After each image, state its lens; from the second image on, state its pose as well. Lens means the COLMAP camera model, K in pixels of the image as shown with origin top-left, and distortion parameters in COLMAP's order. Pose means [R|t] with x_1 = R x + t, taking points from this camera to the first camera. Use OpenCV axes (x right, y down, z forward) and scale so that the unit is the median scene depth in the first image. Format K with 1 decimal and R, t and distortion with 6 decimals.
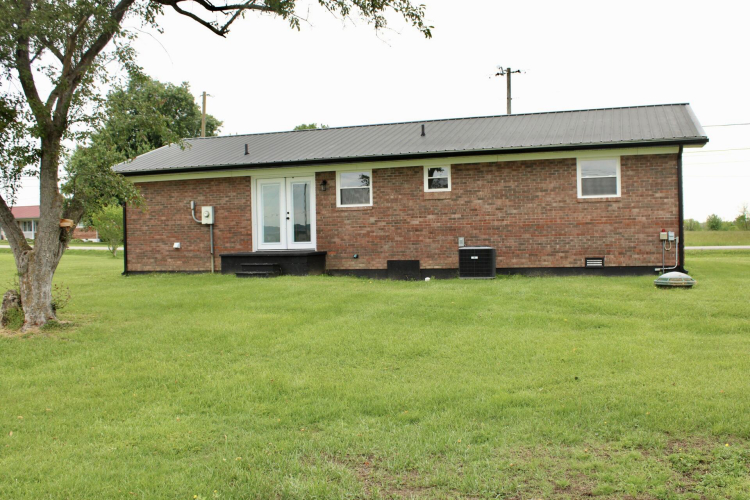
lens RADIAL K [[758.0, 0, 377.2], [0, 758.0, 247.8], [0, 0, 1]] dist [-0.119915, 0.000000]
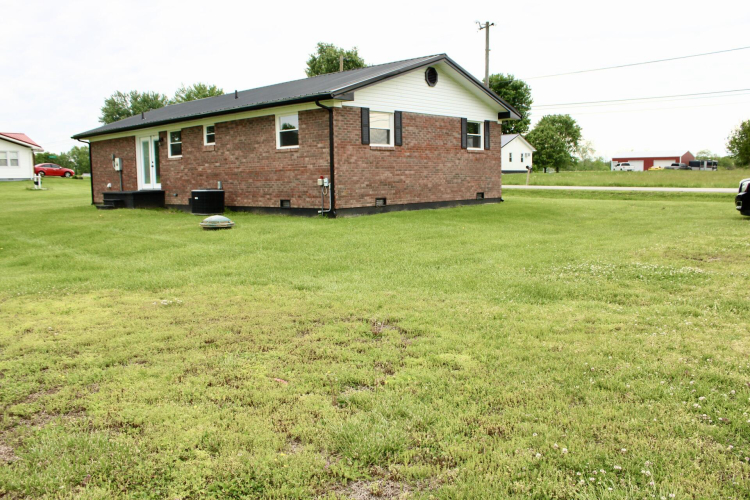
lens RADIAL K [[624.5, 0, 371.3], [0, 624.5, 249.6], [0, 0, 1]] dist [-0.135007, 0.047230]
pose [[0.914639, 0.051583, -0.400967, 0.748323], [-0.004103, 0.992960, 0.118382, -0.023490], [0.404251, -0.106632, 0.908411, 0.149075]]
